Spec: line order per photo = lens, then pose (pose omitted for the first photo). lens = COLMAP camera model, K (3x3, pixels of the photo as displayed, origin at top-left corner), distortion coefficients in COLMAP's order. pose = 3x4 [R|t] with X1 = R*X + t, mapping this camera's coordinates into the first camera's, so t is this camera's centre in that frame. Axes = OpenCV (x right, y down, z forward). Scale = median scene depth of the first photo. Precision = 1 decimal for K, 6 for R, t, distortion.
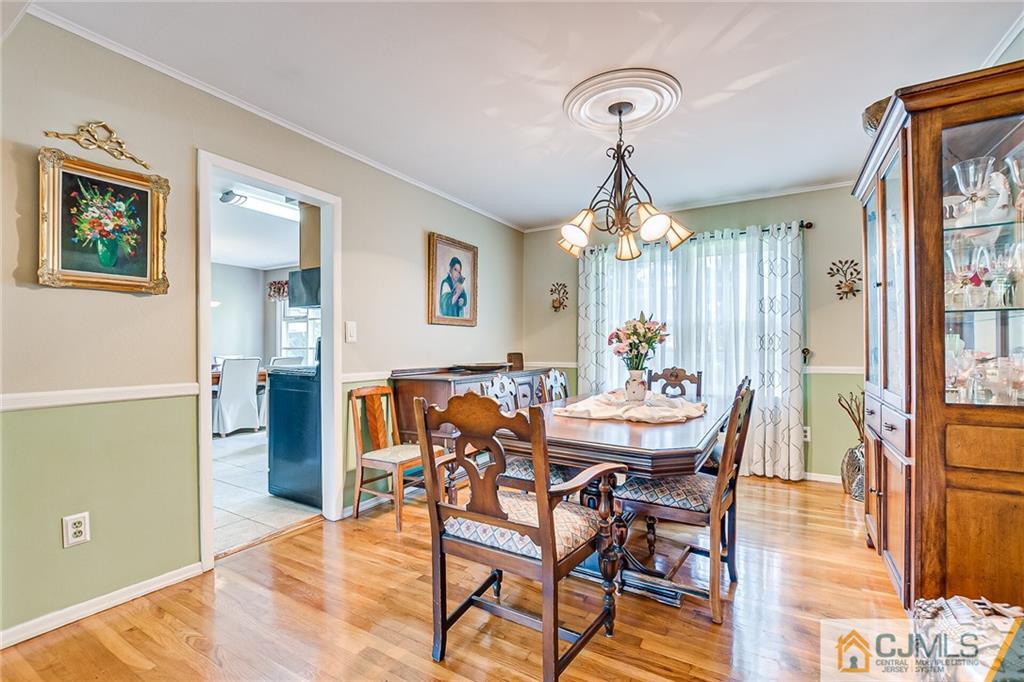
lens RADIAL K [[450.7, 0, 511.1], [0, 450.7, 348.9], [0, 0, 1]] dist [-0.020918, 0.001783]
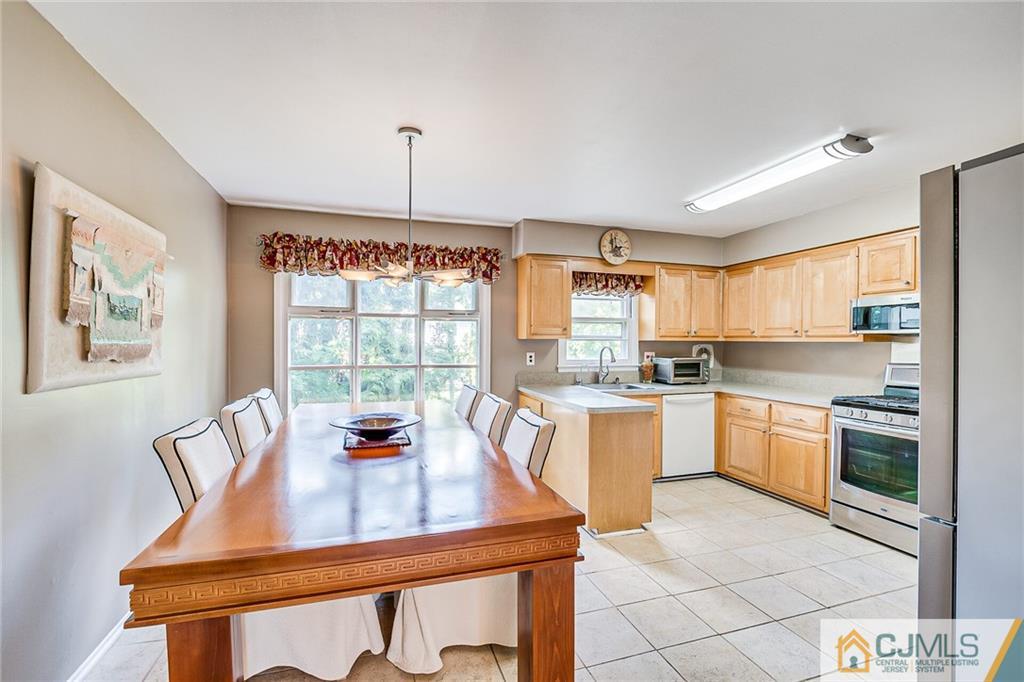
lens RADIAL K [[450.7, 0, 512.3], [0, 450.7, 347.6], [0, 0, 1]] dist [-0.020918, 0.001783]
pose [[0.671447, -0.001361, 0.741051, -1.442345], [-0.002092, 0.999991, 0.003732, -0.055907], [-0.741049, -0.004056, 0.671438, 0.953526]]
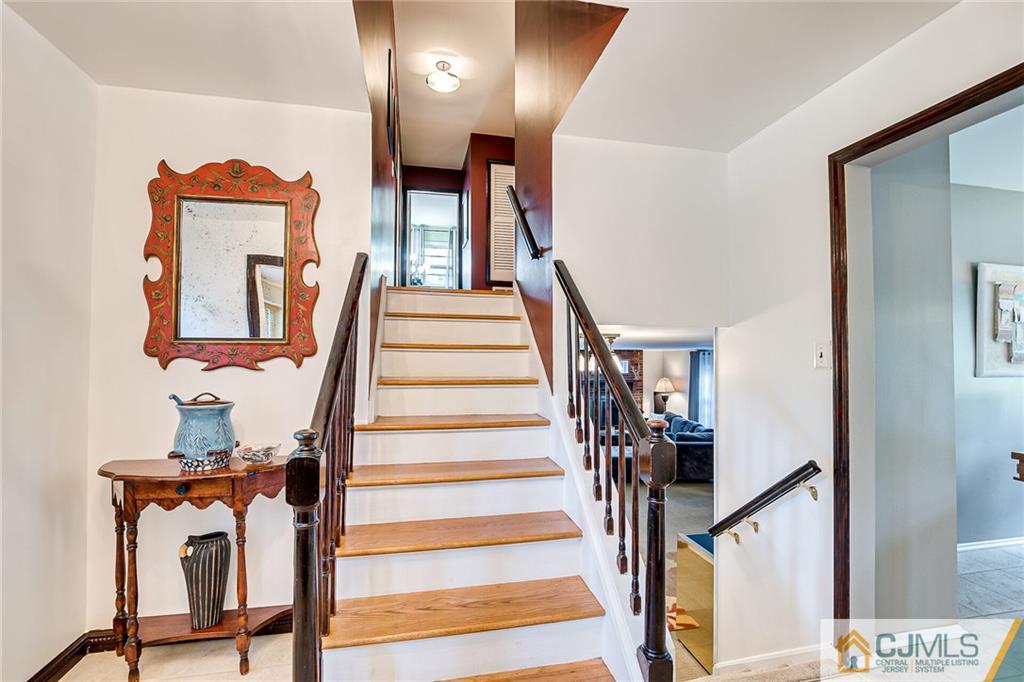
lens RADIAL K [[450.7, 0, 512.7], [0, 450.7, 348.5], [0, 0, 1]] dist [-0.020918, 0.001783]
pose [[0.675718, -0.012331, -0.737057, -1.420149], [-0.003986, 0.999784, -0.020380, -0.045337], [0.737149, 0.016709, 0.675524, 0.387924]]
